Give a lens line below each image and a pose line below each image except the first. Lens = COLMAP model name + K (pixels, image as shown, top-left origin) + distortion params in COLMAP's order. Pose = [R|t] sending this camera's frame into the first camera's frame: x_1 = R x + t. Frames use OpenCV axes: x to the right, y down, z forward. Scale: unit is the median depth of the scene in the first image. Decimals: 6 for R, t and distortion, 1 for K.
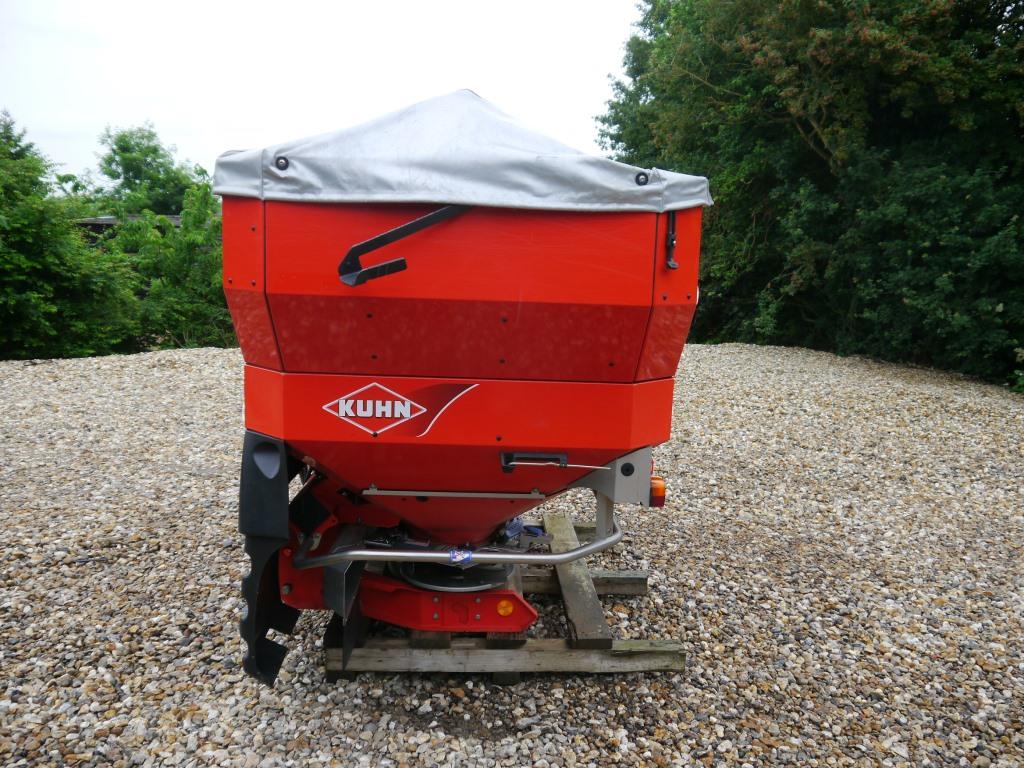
lens RADIAL K [[838.3, 0, 512.0], [0, 838.3, 384.0], [0, 0, 1]] dist [-0.025557, 0.002952]
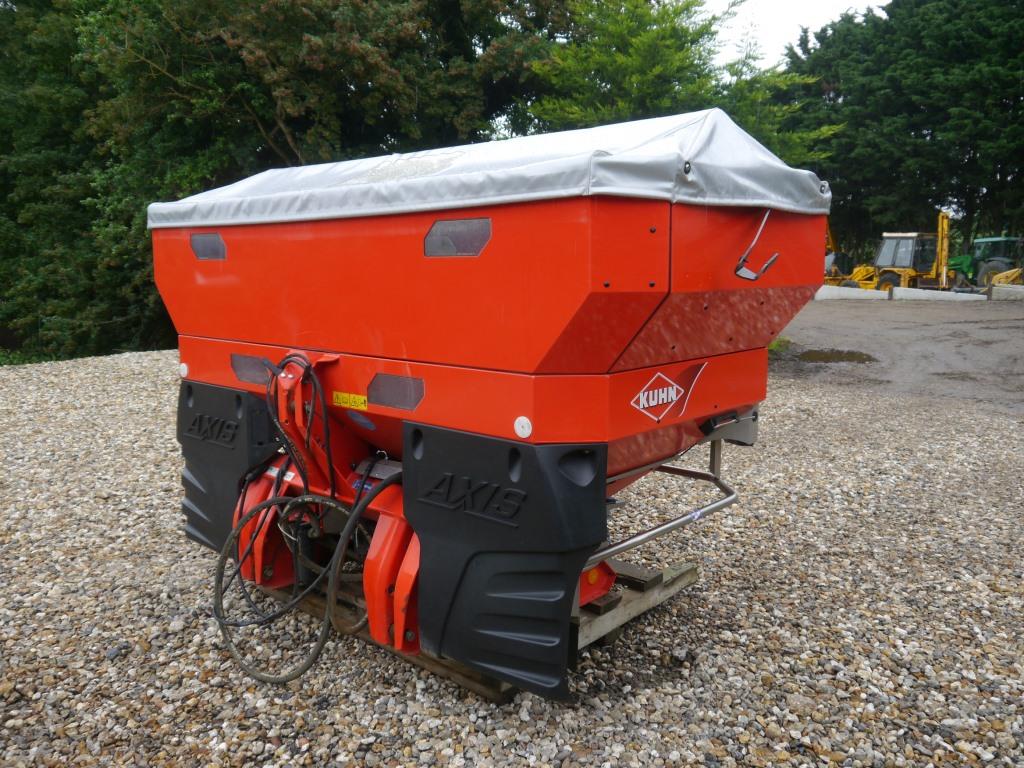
lens RADIAL K [[844.0, 0, 512.0], [0, 844.0, 384.0], [0, 0, 1]] dist [-0.024870, 0.009546]
pose [[0.702559, -0.142481, 0.697216, -0.974967], [0.140212, 0.988261, 0.060672, -0.073237], [-0.697675, 0.055133, 0.714289, 0.333086]]
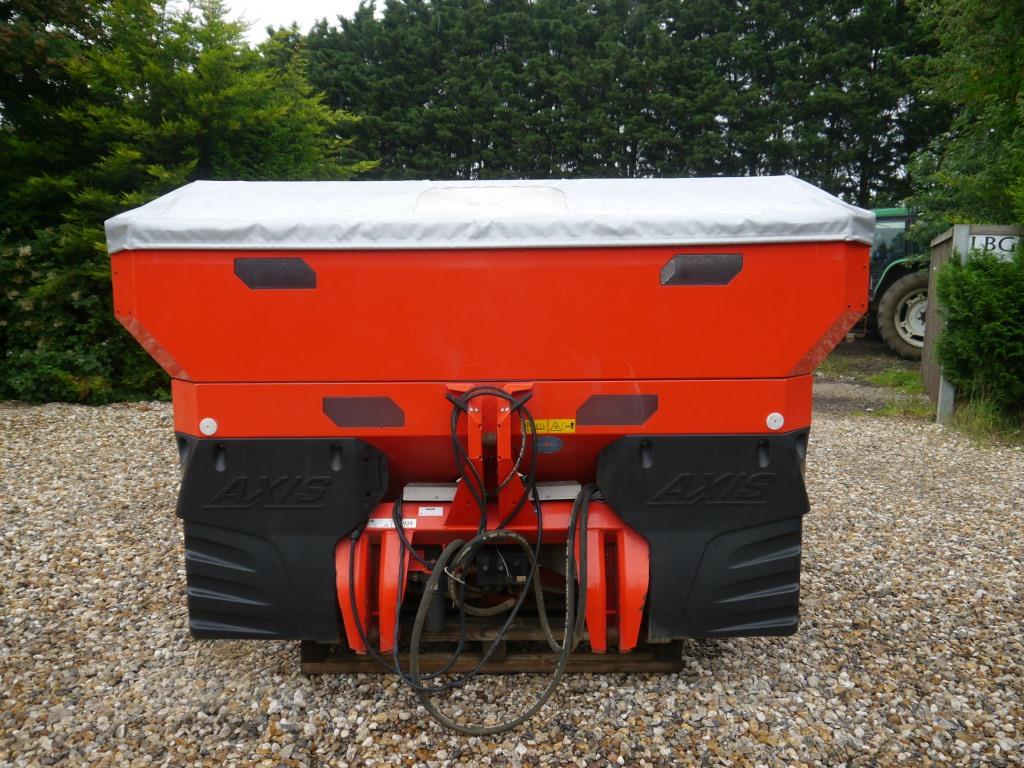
lens RADIAL K [[838.3, 0, 512.0], [0, 838.3, 384.0], [0, 0, 1]] dist [-0.025557, 0.002952]
pose [[0.047952, -0.160990, 0.985791, -1.474614], [0.163759, 0.974839, 0.151235, -0.254173], [-0.985334, 0.154180, 0.073109, 1.268377]]
